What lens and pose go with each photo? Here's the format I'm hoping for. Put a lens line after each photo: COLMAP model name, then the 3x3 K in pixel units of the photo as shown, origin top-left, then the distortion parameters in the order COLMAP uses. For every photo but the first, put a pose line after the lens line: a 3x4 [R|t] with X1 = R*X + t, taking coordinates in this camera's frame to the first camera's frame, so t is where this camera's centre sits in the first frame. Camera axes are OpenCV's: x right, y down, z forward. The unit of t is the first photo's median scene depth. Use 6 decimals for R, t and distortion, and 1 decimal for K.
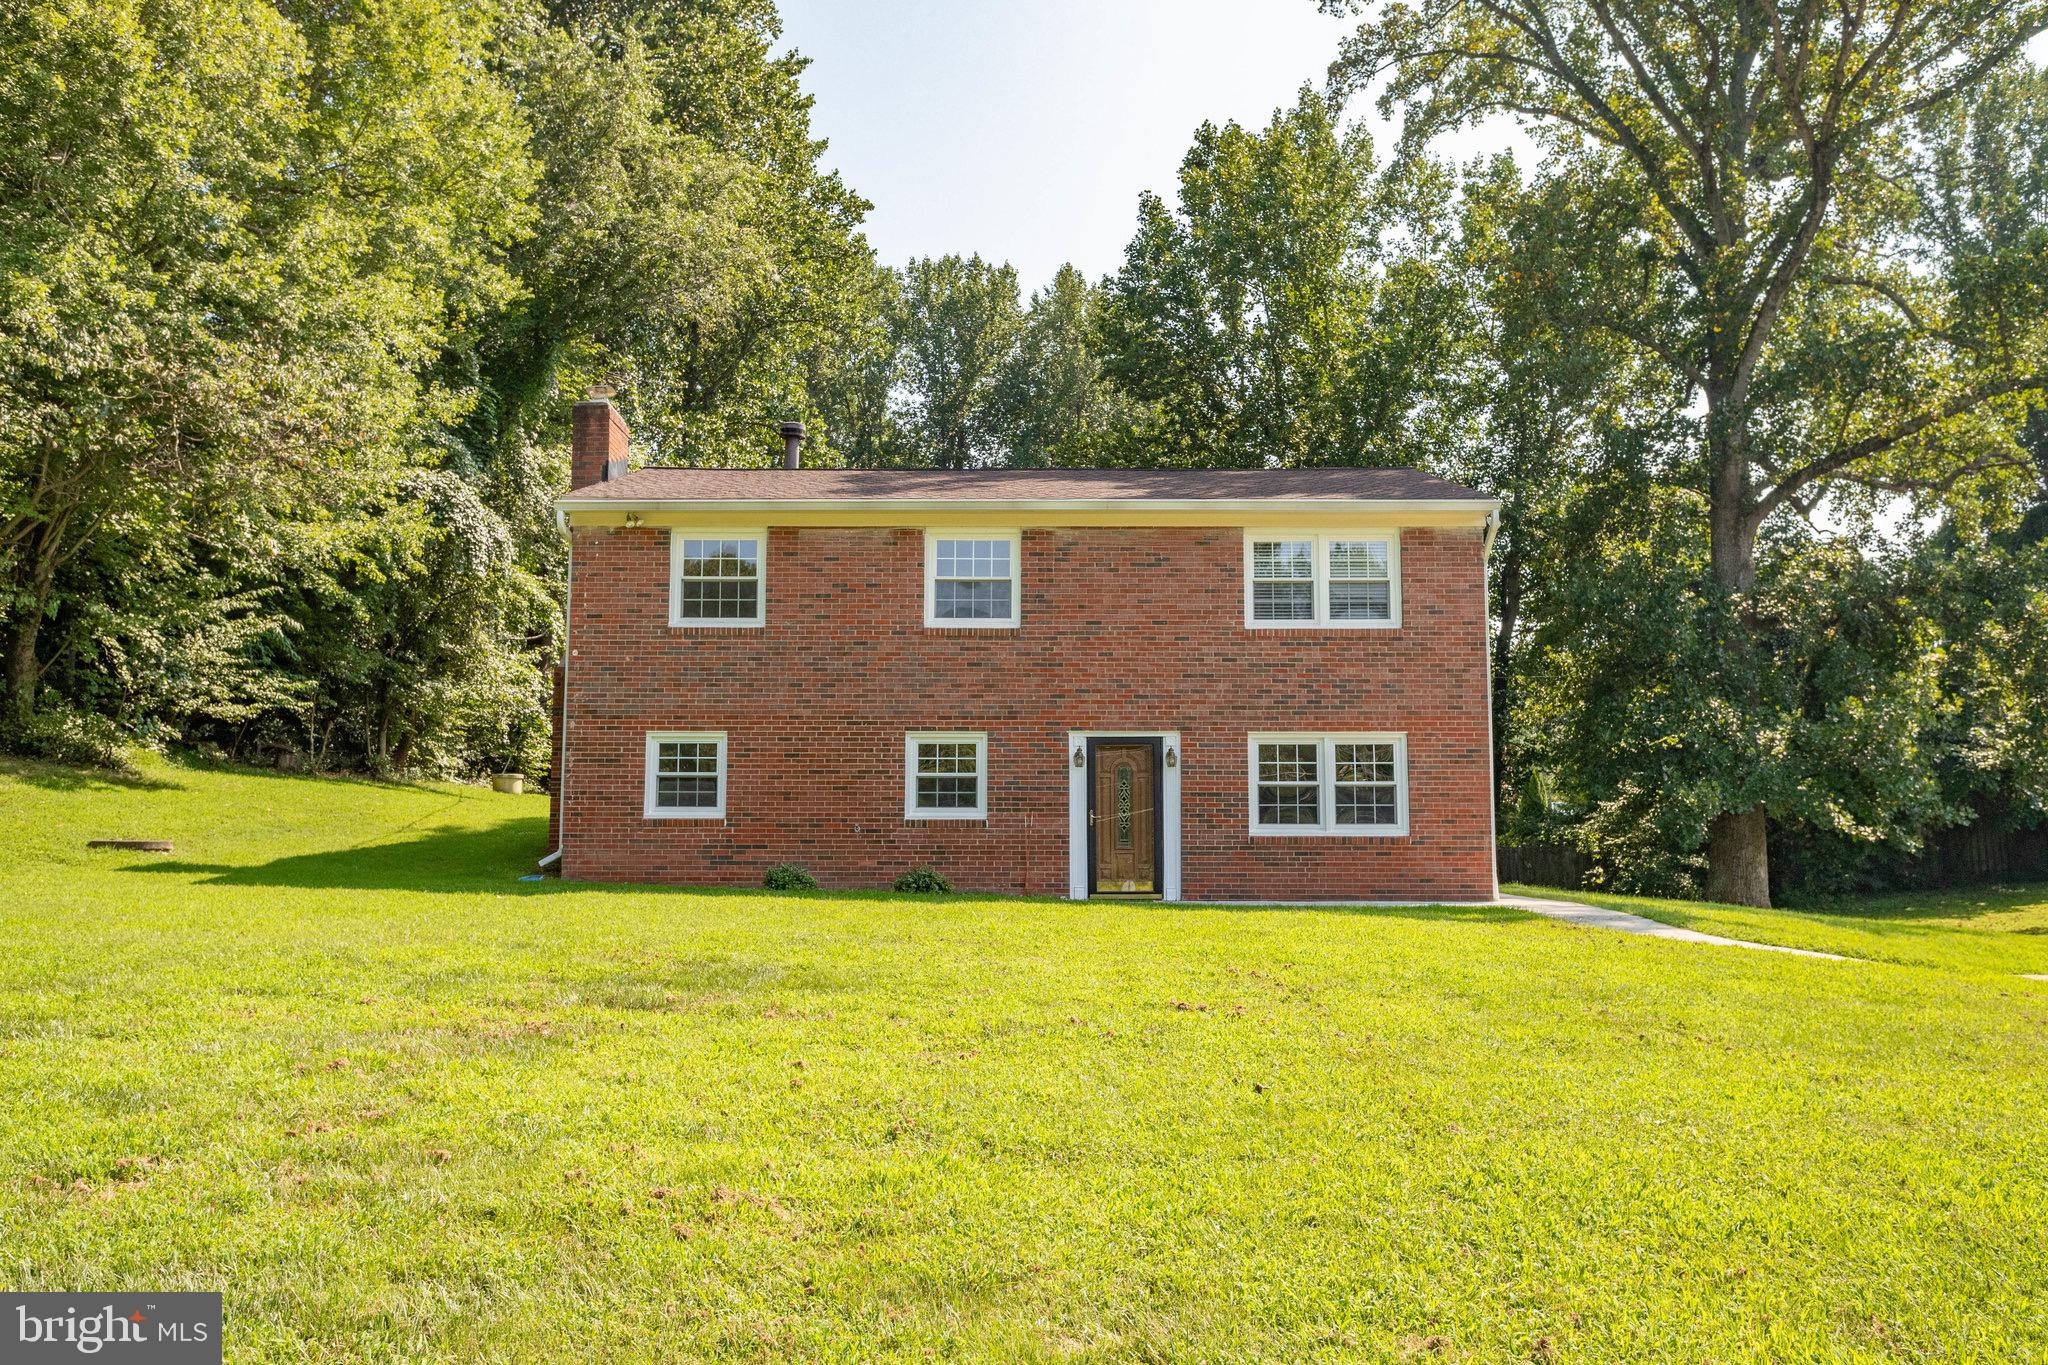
lens RADIAL K [[1656.1, 0, 1024.0], [0, 1656.1, 682.5], [0, 0, 1]] dist [0.001003, 0.001498]
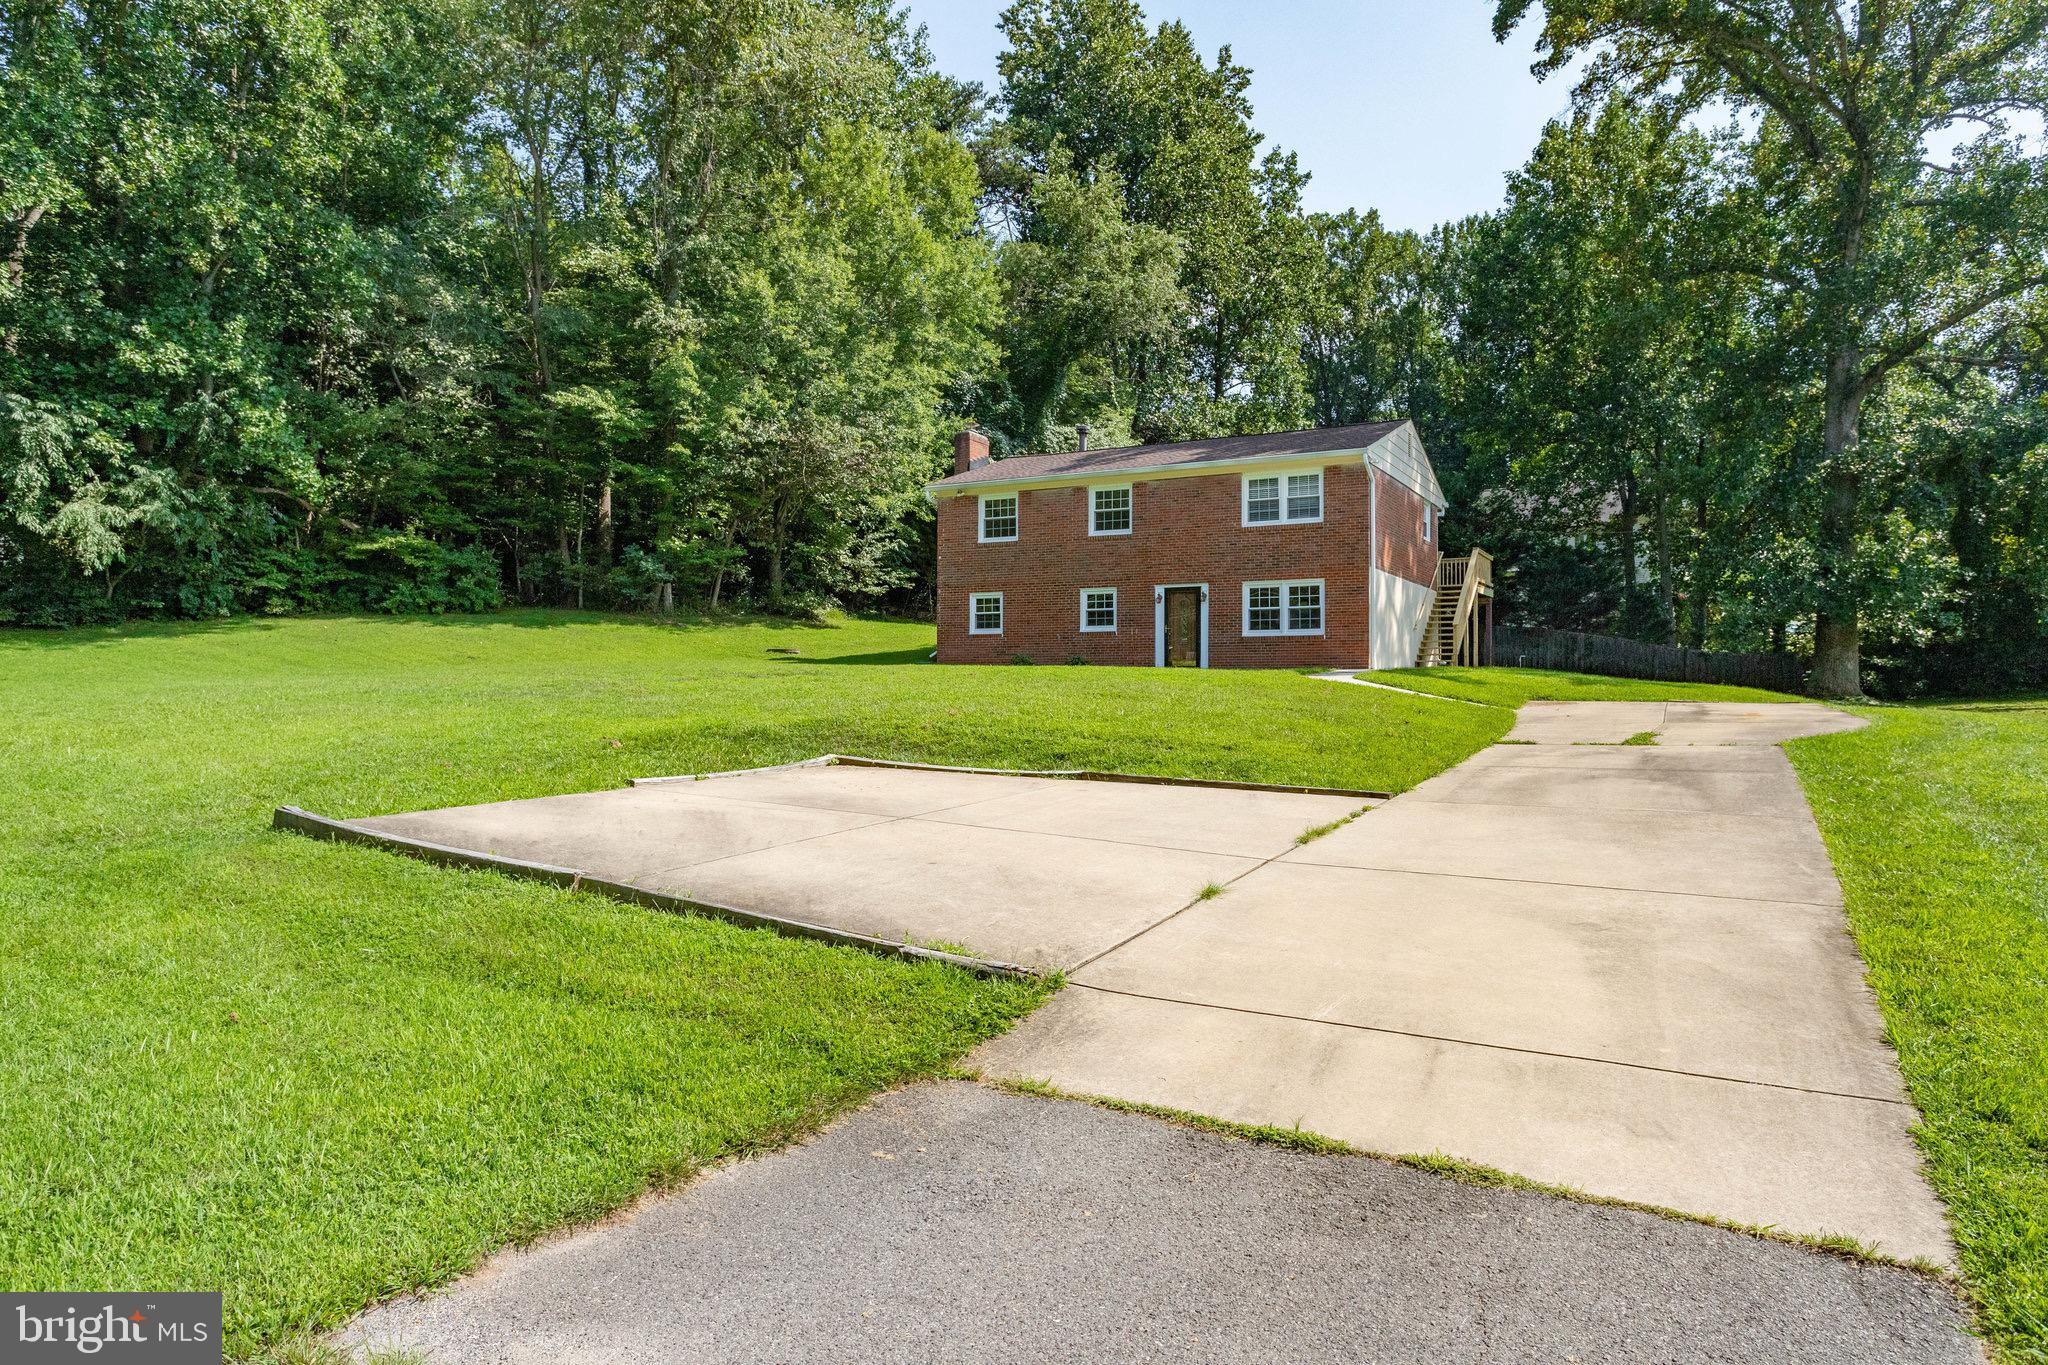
lens RADIAL K [[1309.7, 0, 1029.7], [0, 1309.7, 651.4], [0, 0, 1]] dist [-0.005771, -0.002440]
pose [[0.880090, -0.015748, -0.474546, 0.628886], [0.051970, 0.996640, 0.063309, 0.001558], [0.471954, -0.080379, 0.877951, -0.434268]]
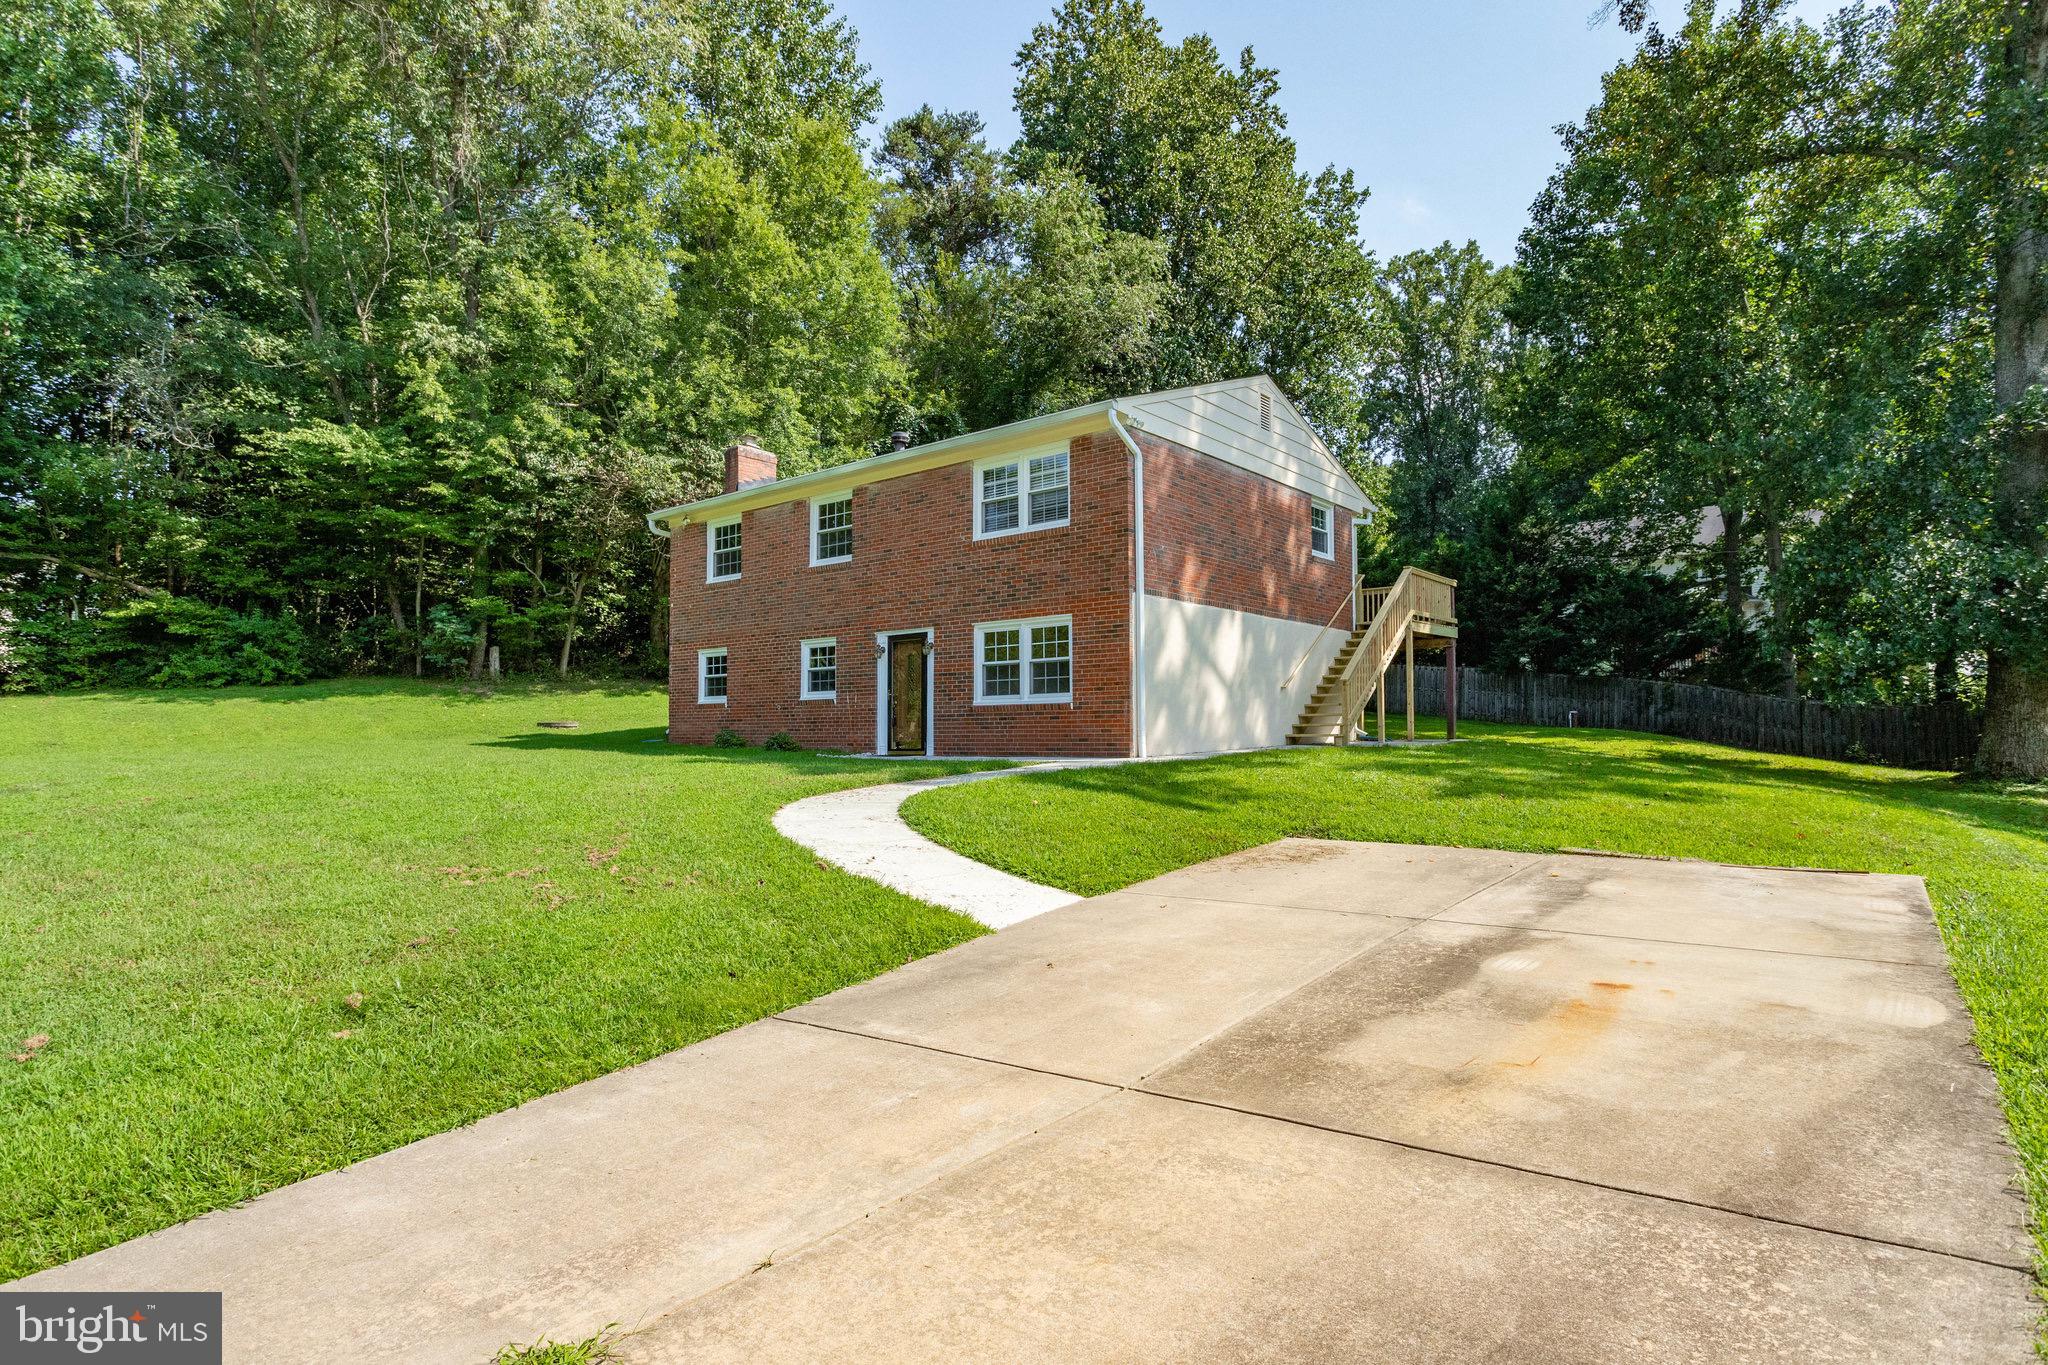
lens RADIAL K [[1101.2, 0, 1024.0], [0, 1101.2, 682.5], [0, 0, 1]] dist [-0.003981, 0.001365]
pose [[0.766864, -0.037862, -0.640692, 0.699277], [0.078118, 0.996343, 0.034622, 0.048412], [0.637038, -0.076600, 0.767017, 0.376835]]
